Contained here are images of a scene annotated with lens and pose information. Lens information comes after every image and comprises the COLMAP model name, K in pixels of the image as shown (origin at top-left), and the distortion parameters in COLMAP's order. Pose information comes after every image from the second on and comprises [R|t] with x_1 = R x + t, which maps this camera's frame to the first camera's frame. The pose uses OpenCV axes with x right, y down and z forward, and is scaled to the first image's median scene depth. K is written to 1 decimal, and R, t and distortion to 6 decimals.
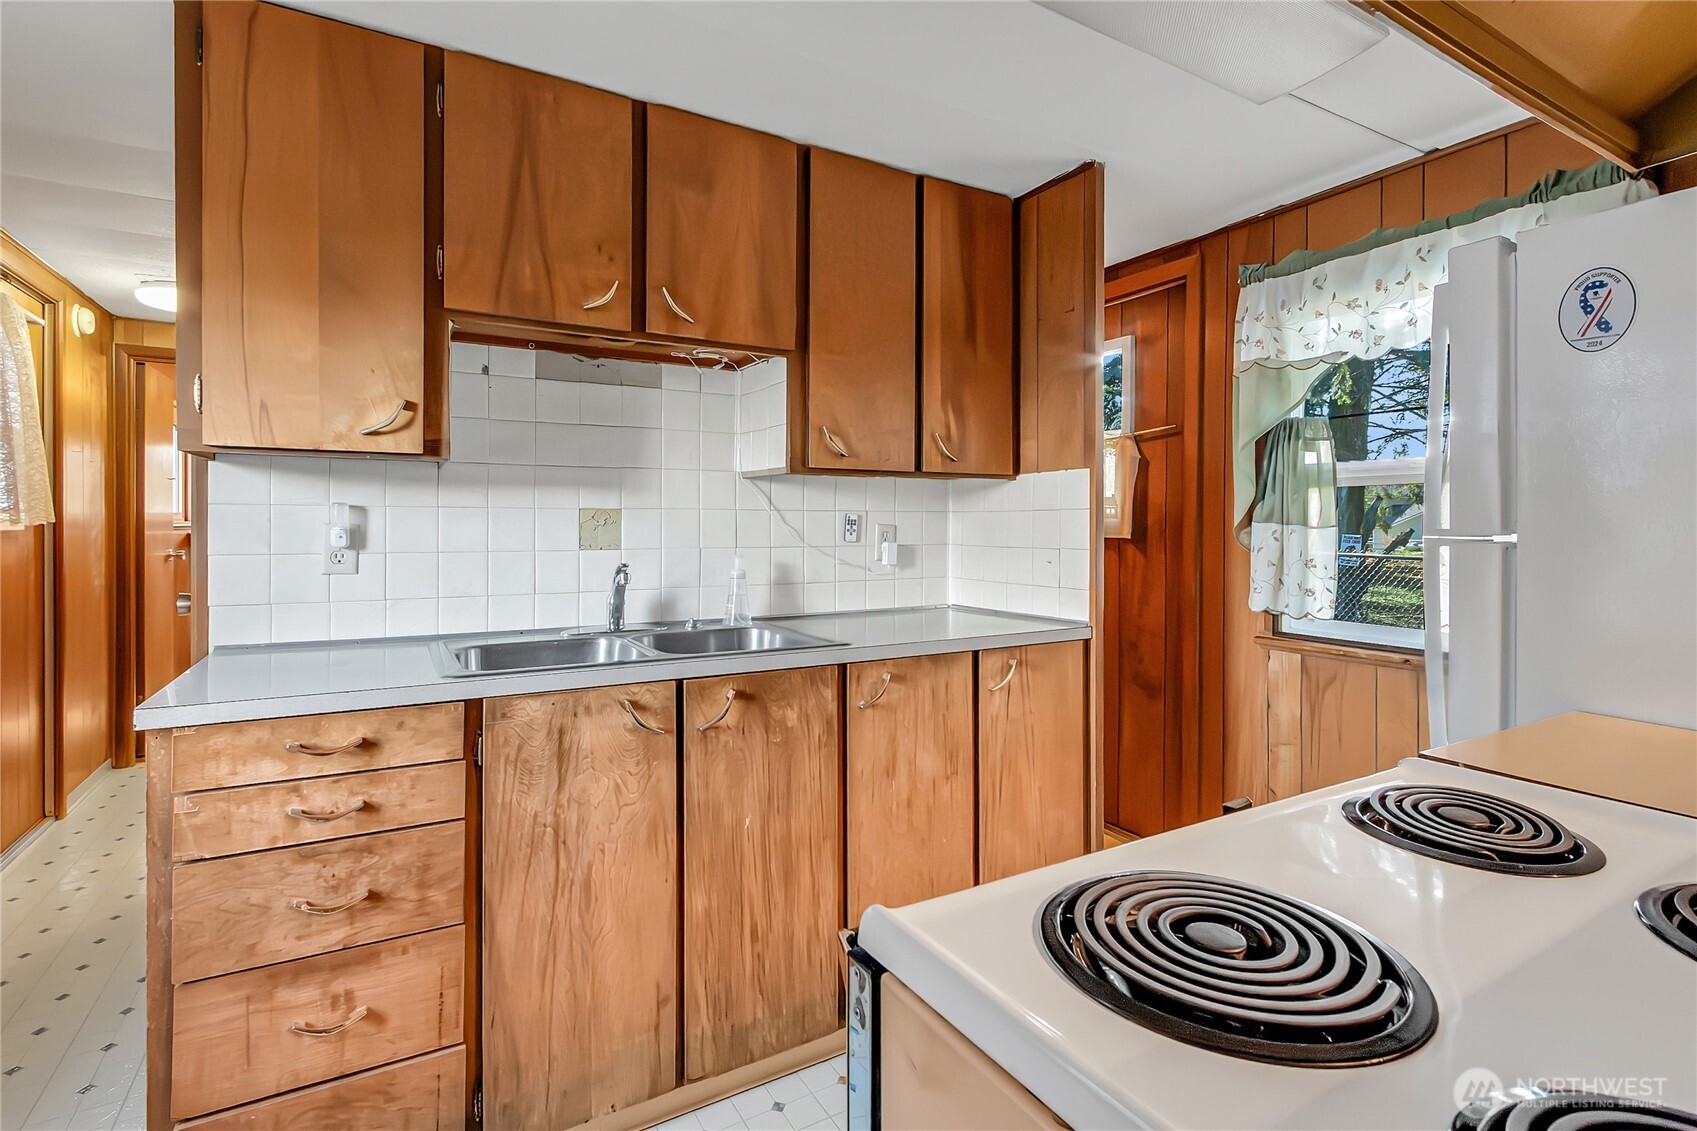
lens RADIAL K [[792.1, 0, 834.8], [0, 792.1, 534.9], [0, 0, 1]] dist [-0.000023, 0.000048]
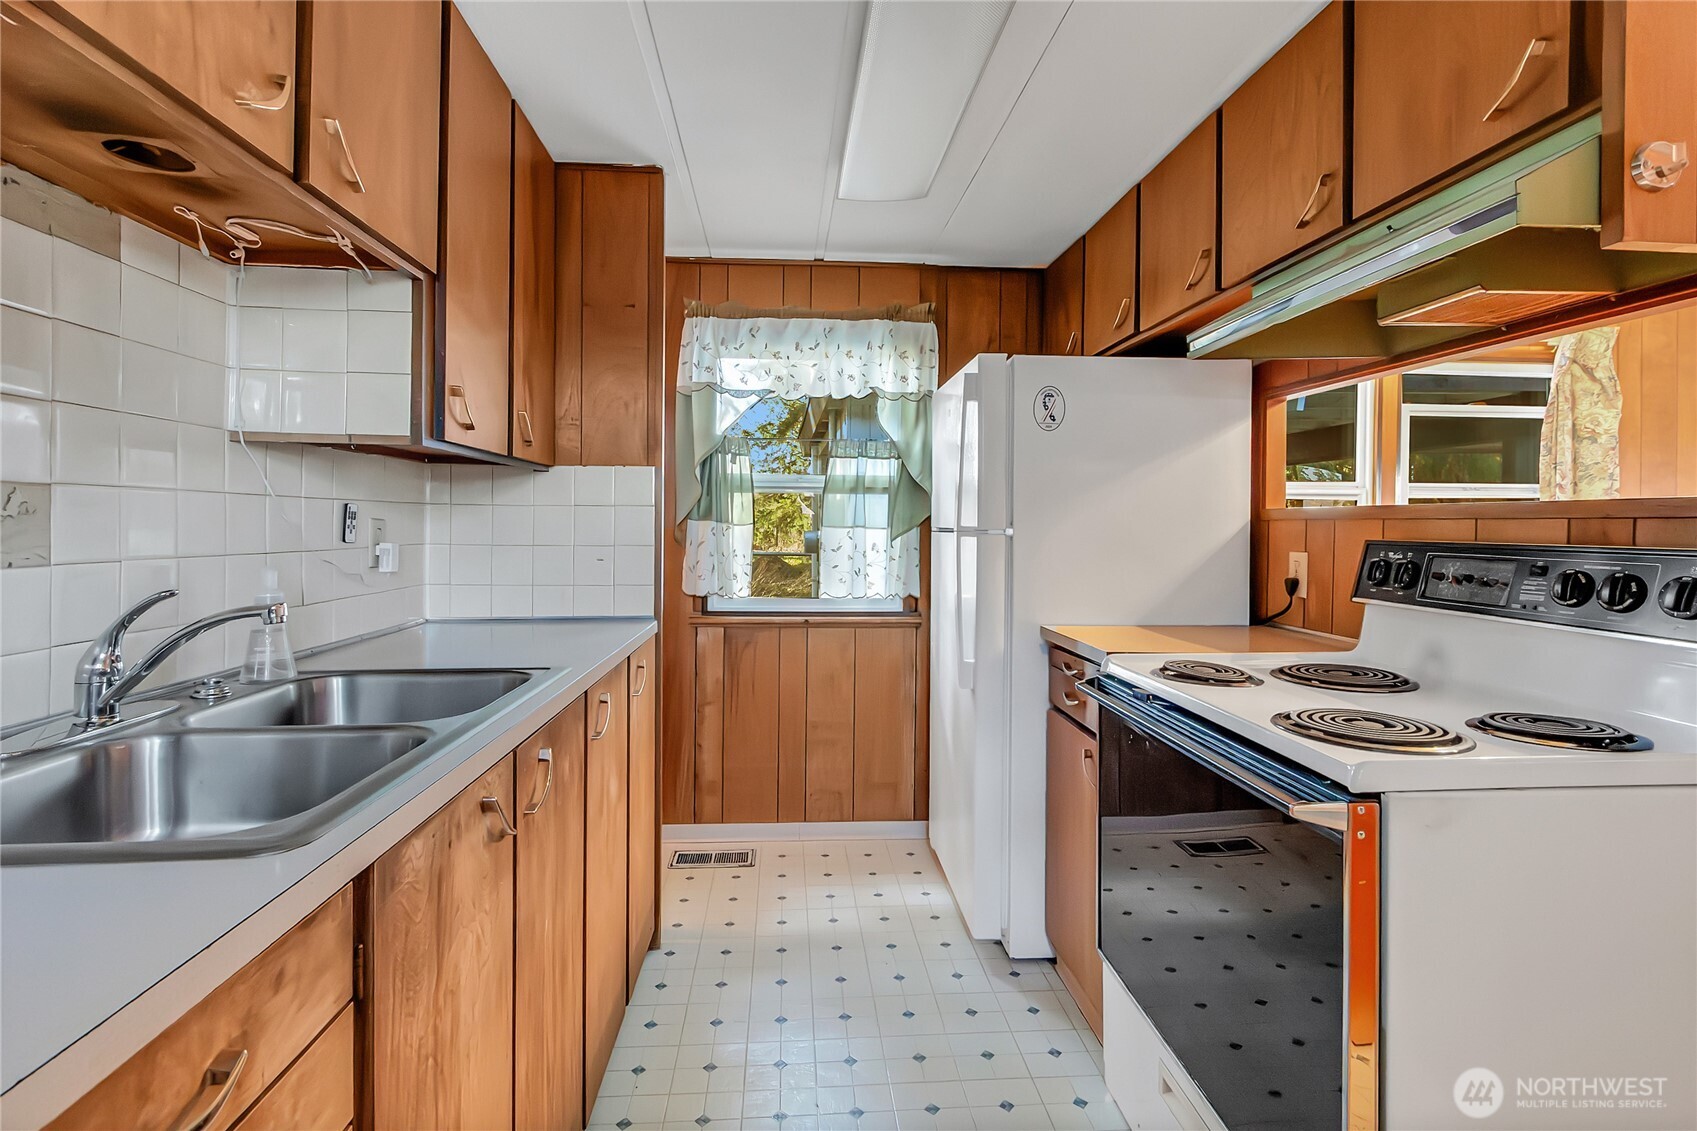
lens RADIAL K [[792.1, 0, 834.8], [0, 792.1, 534.9], [0, 0, 1]] dist [-0.000023, 0.000048]
pose [[0.438962, -0.007127, 0.898477, -0.463168], [0.003050, 0.999975, 0.006442, -0.000522], [-0.898501, -0.000087, 0.438972, 0.316045]]
